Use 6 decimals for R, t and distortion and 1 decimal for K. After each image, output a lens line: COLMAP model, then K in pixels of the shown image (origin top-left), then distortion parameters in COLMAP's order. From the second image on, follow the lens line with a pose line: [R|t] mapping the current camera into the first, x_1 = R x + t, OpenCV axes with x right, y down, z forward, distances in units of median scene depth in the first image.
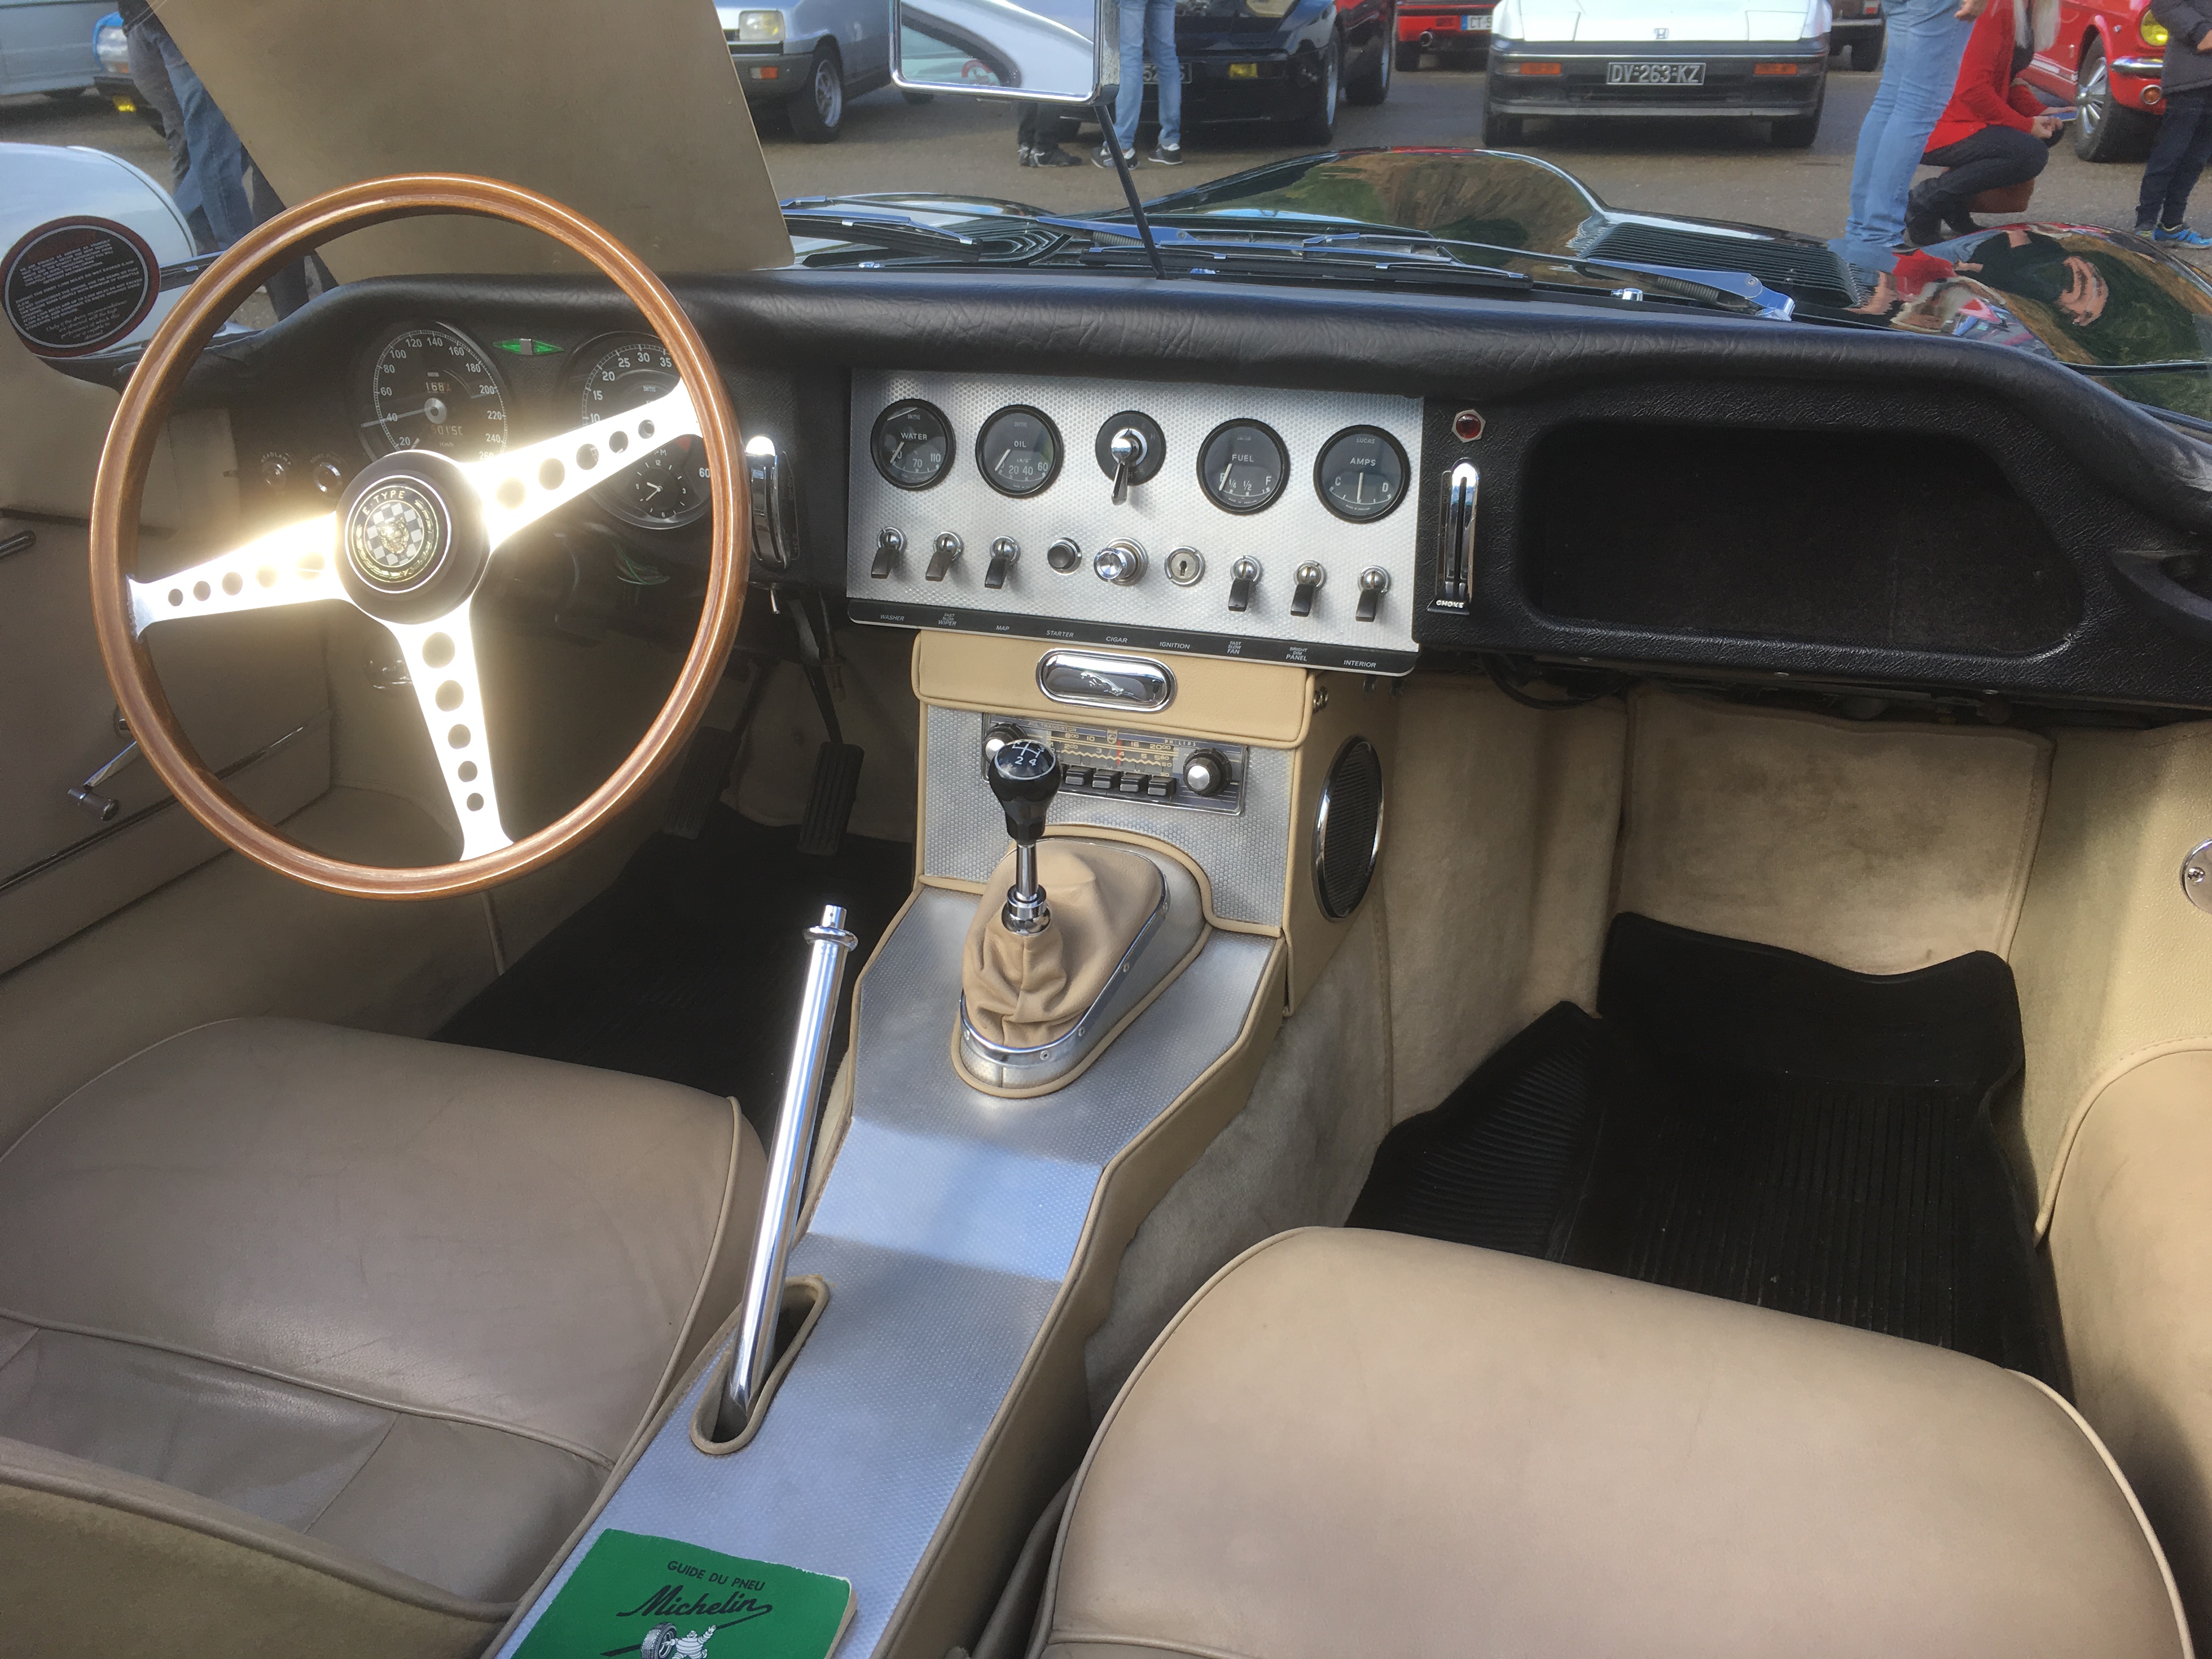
lens RADIAL K [[1874.6, 0, 1106.0], [0, 1874.6, 829.5], [0, 0, 1]] dist [0.078641, -0.105989]
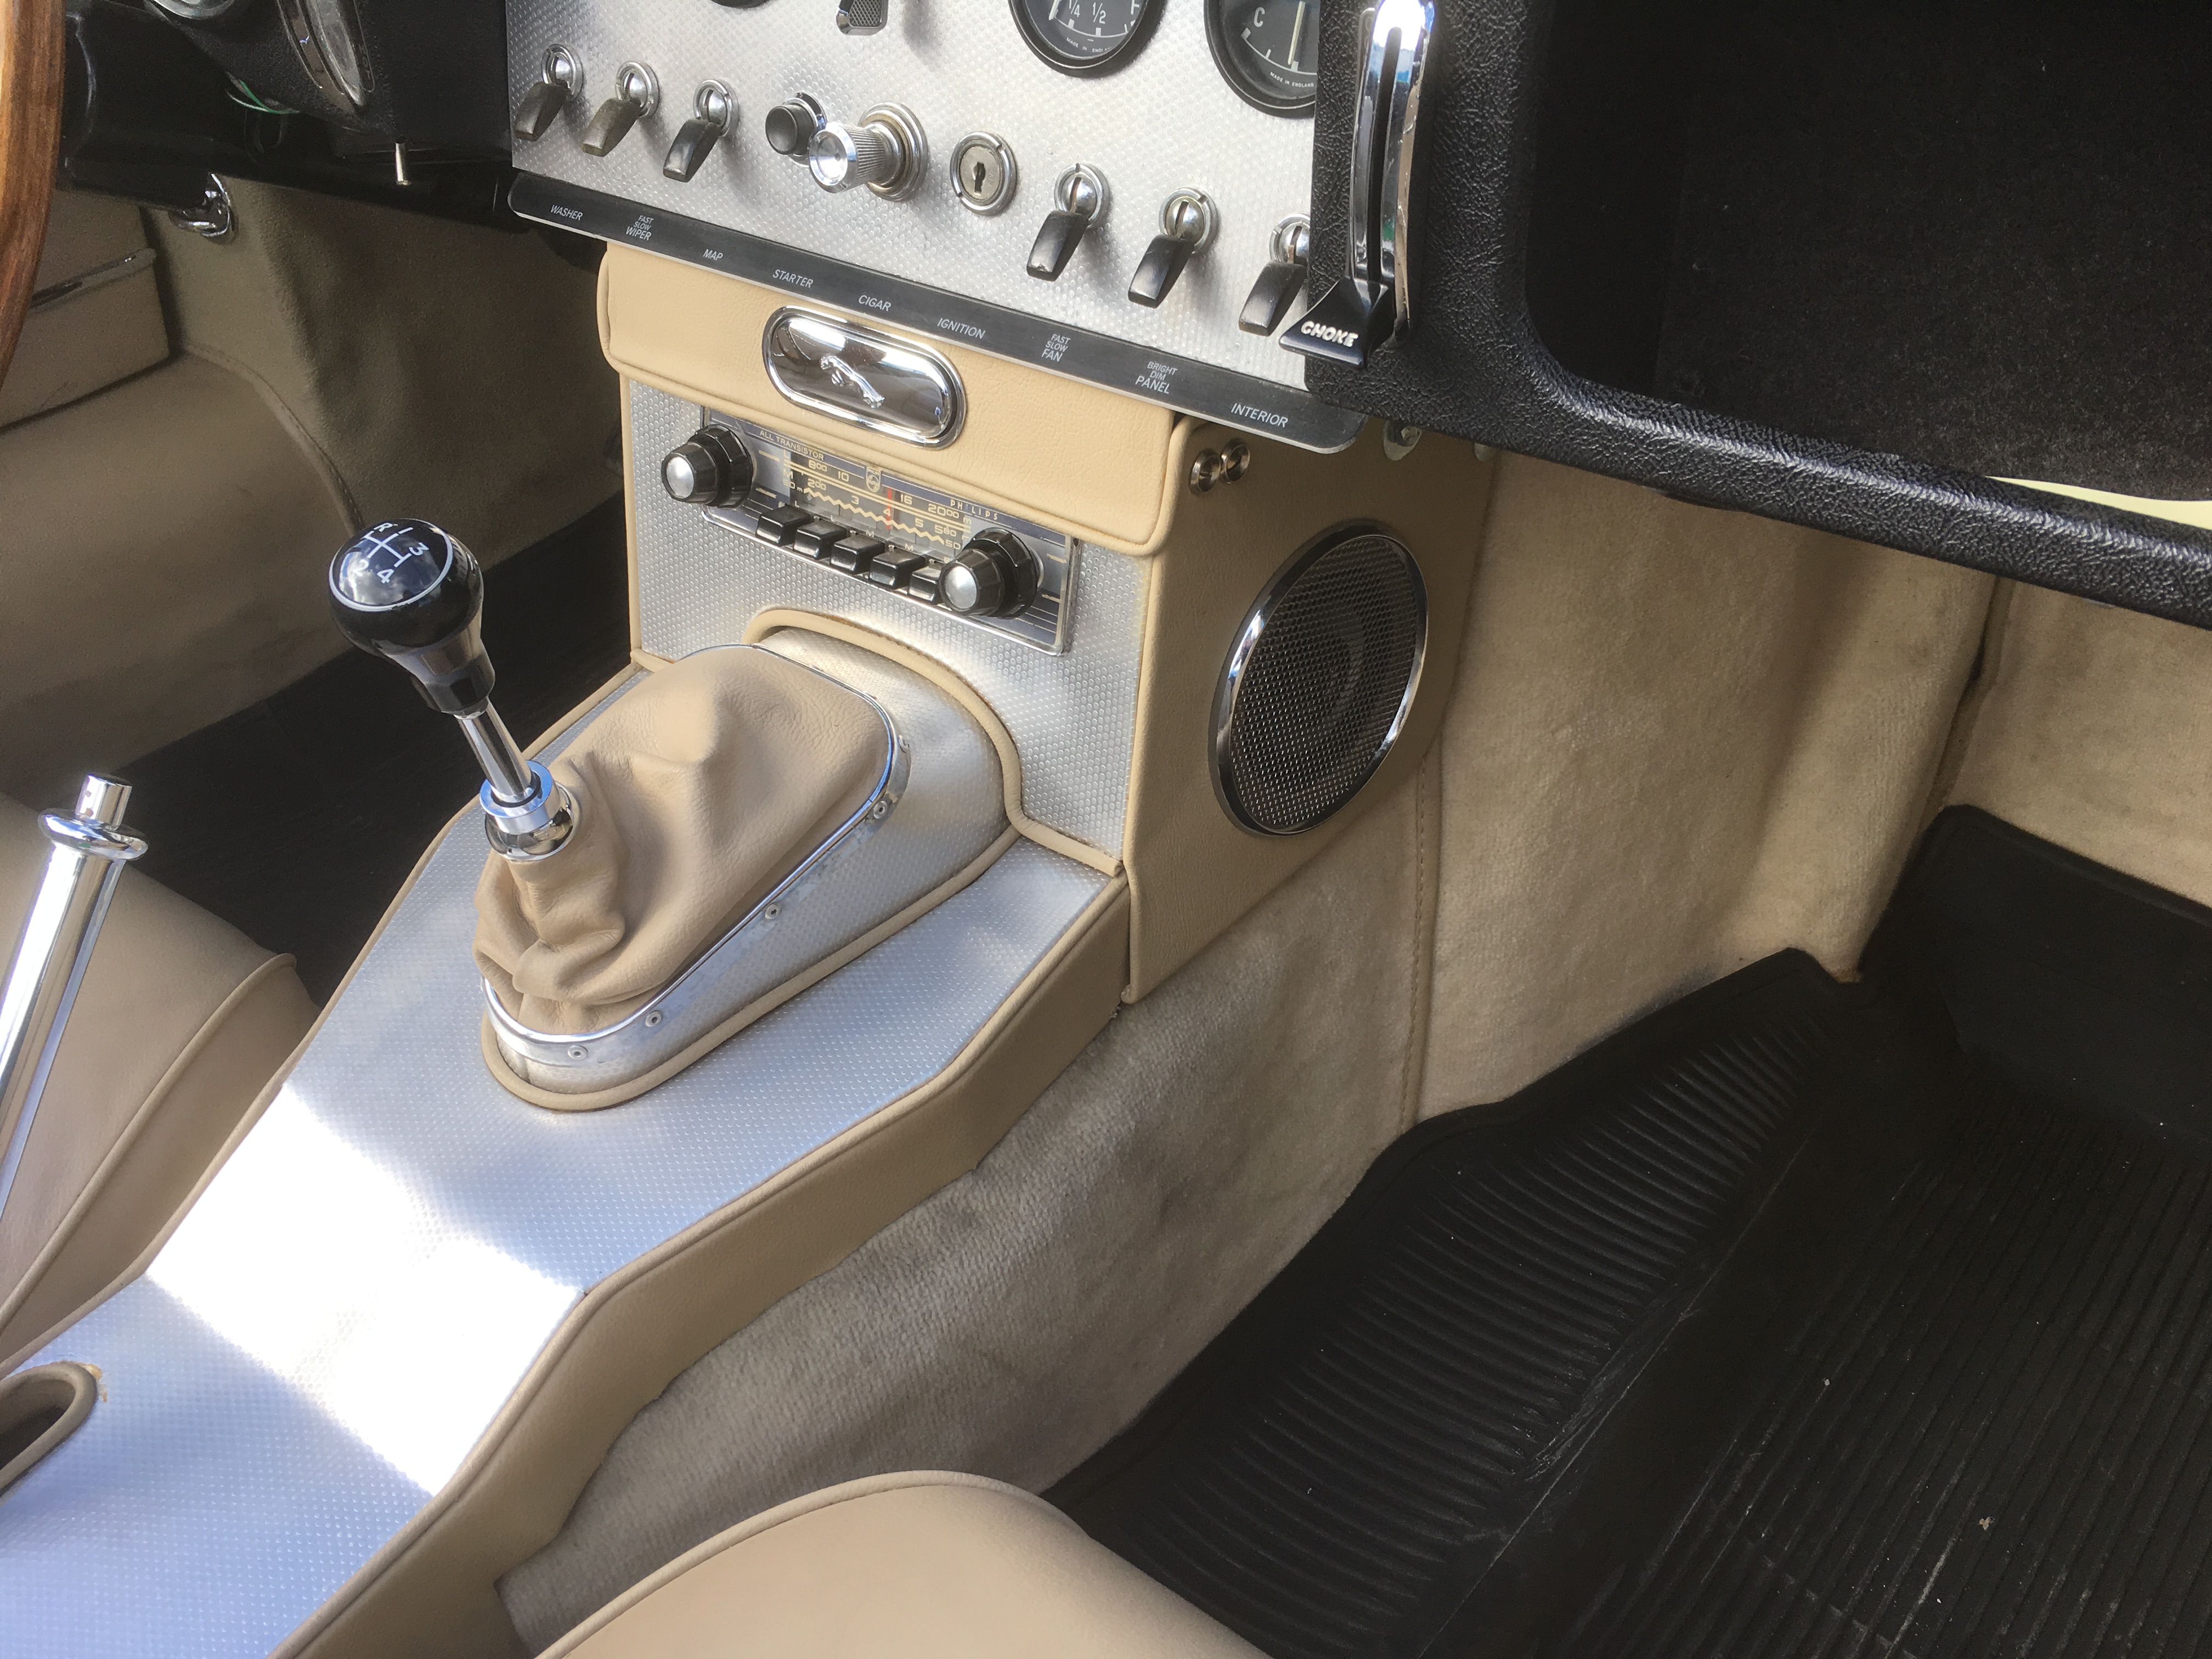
lens RADIAL K [[1874.6, 0, 1106.0], [0, 1874.6, 829.5], [0, 0, 1]] dist [0.078641, -0.105989]
pose [[0.953273, 0.178849, -0.243484, 0.232283], [-0.118463, 0.962682, 0.243331, -0.096839], [0.277917, -0.203117, 0.938885, 0.484993]]
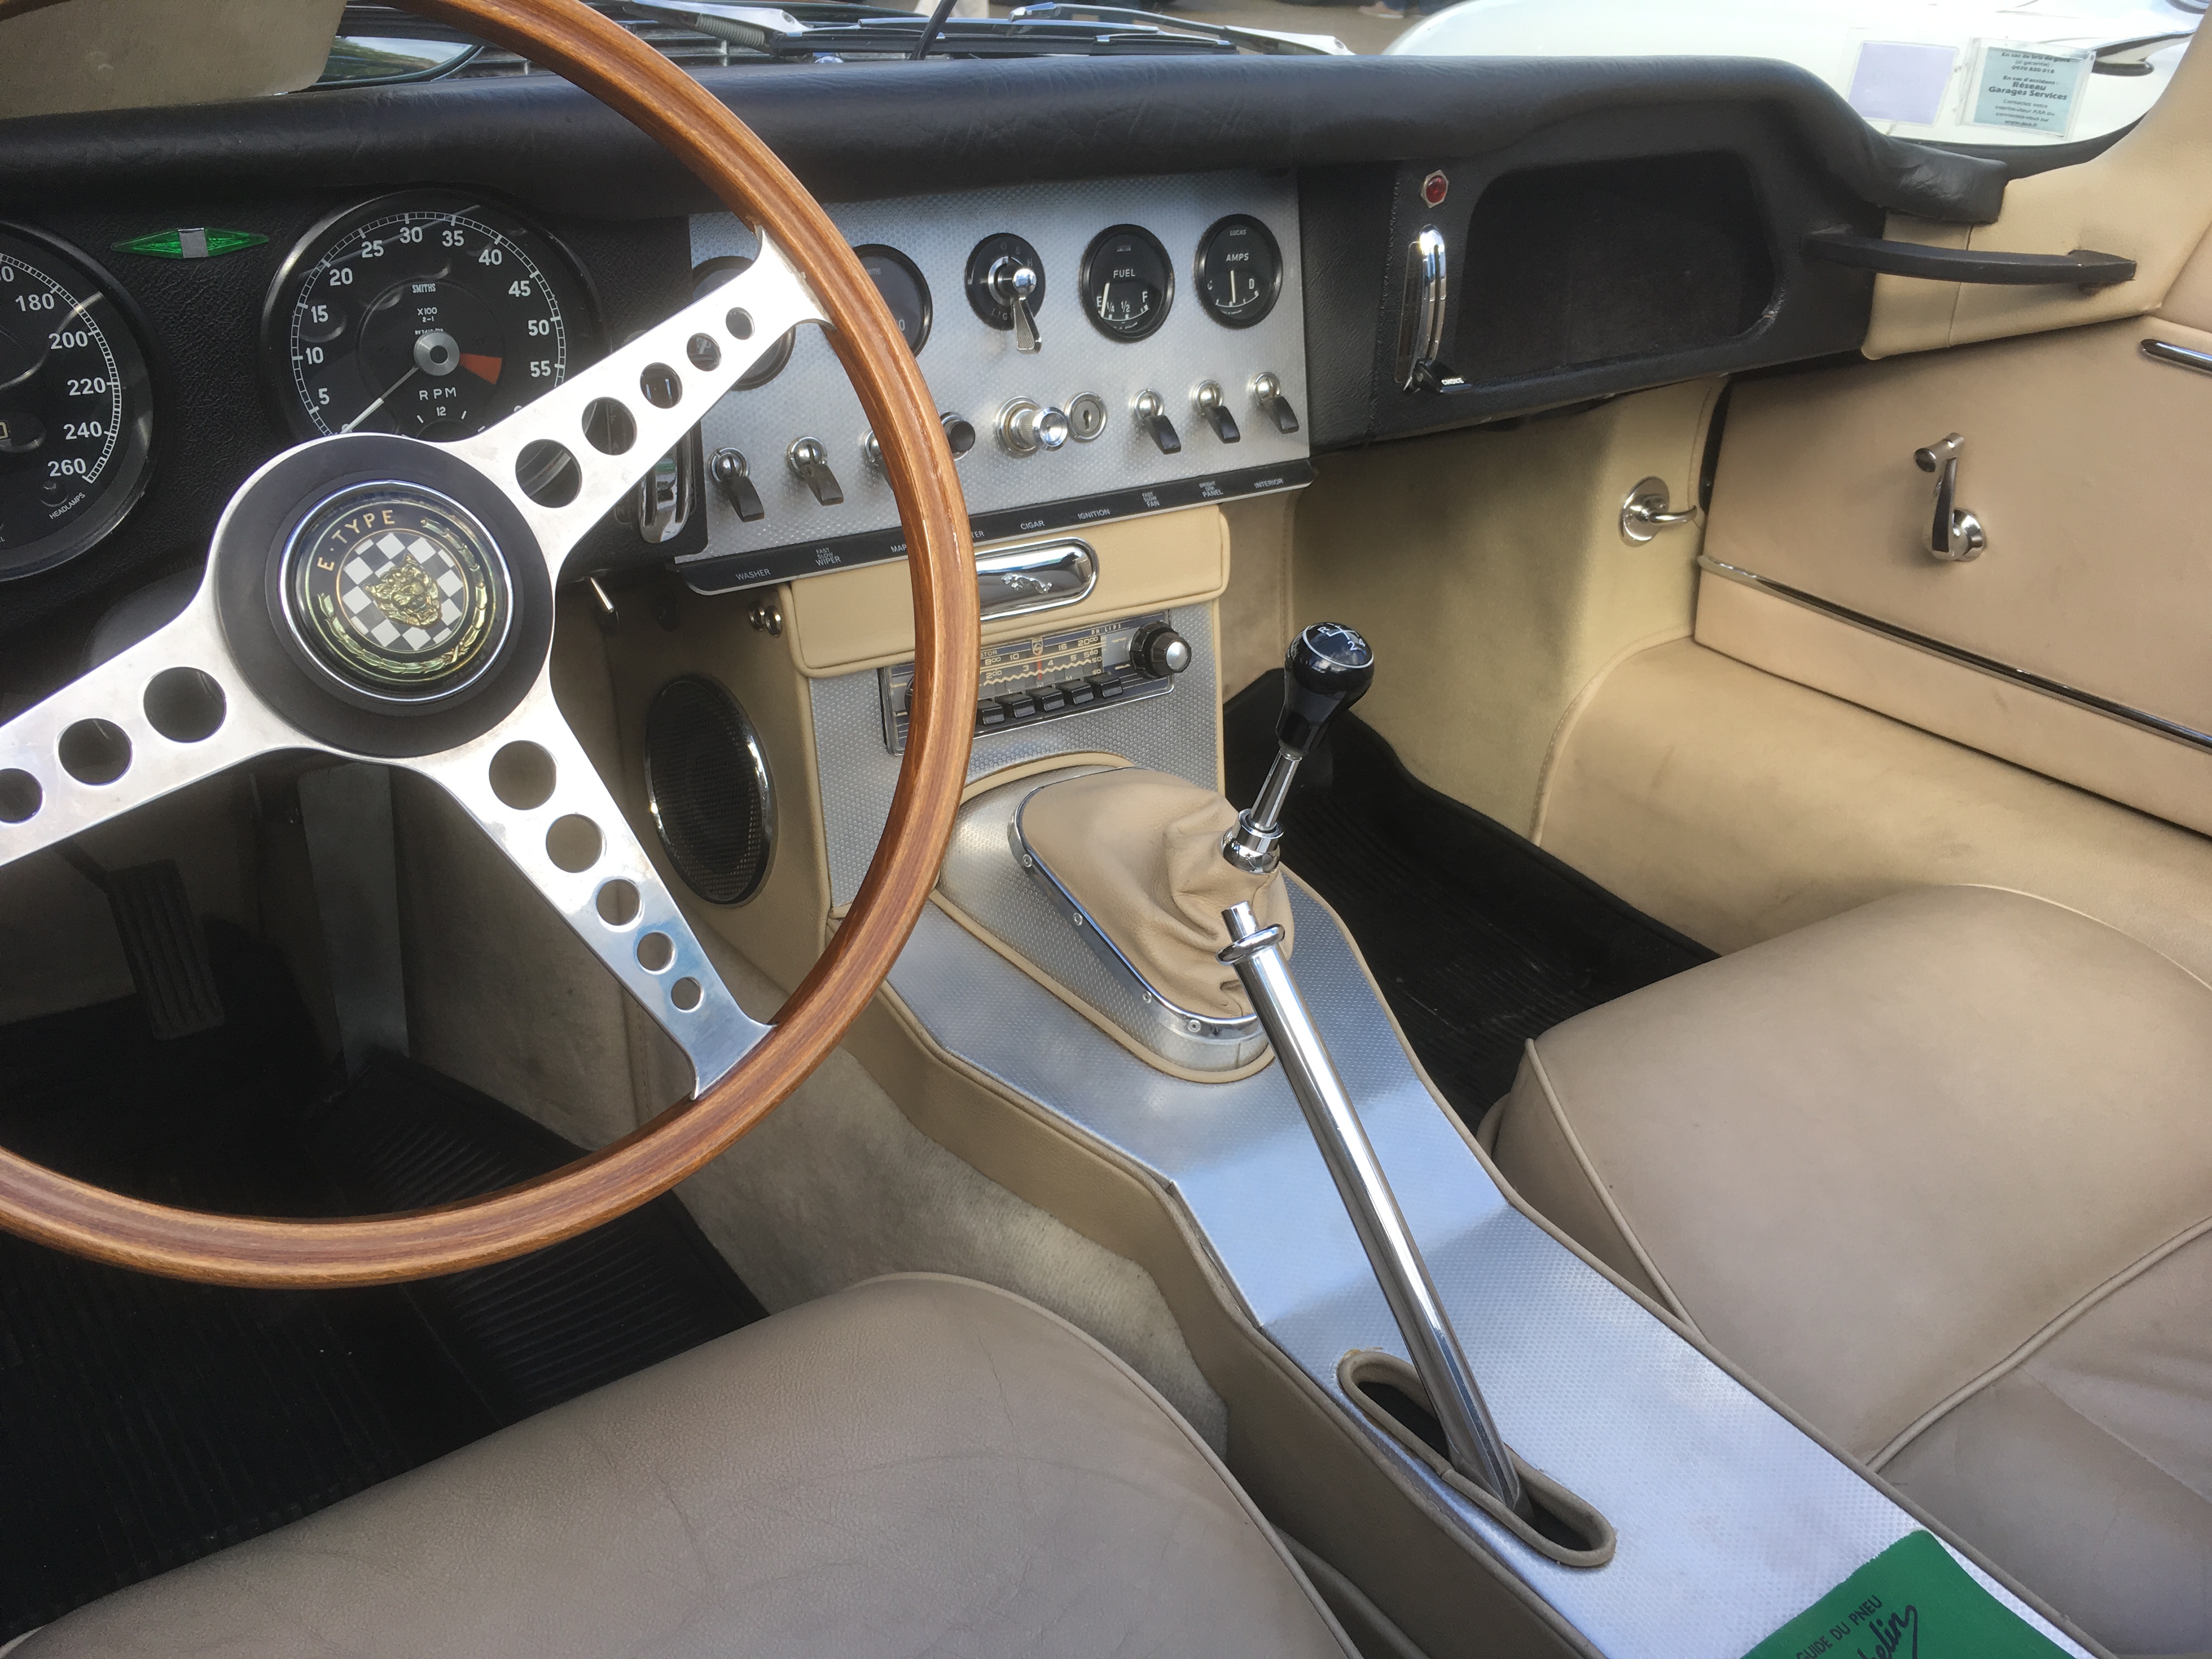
lens RADIAL K [[1874.6, 0, 1106.0], [0, 1874.6, 829.5], [0, 0, 1]] dist [0.078641, -0.105989]
pose [[0.592642, -0.337465, 0.731364, -0.618547], [0.294413, 0.935929, 0.193285, -0.127371], [-0.749731, 0.100774, 0.654025, 0.469658]]
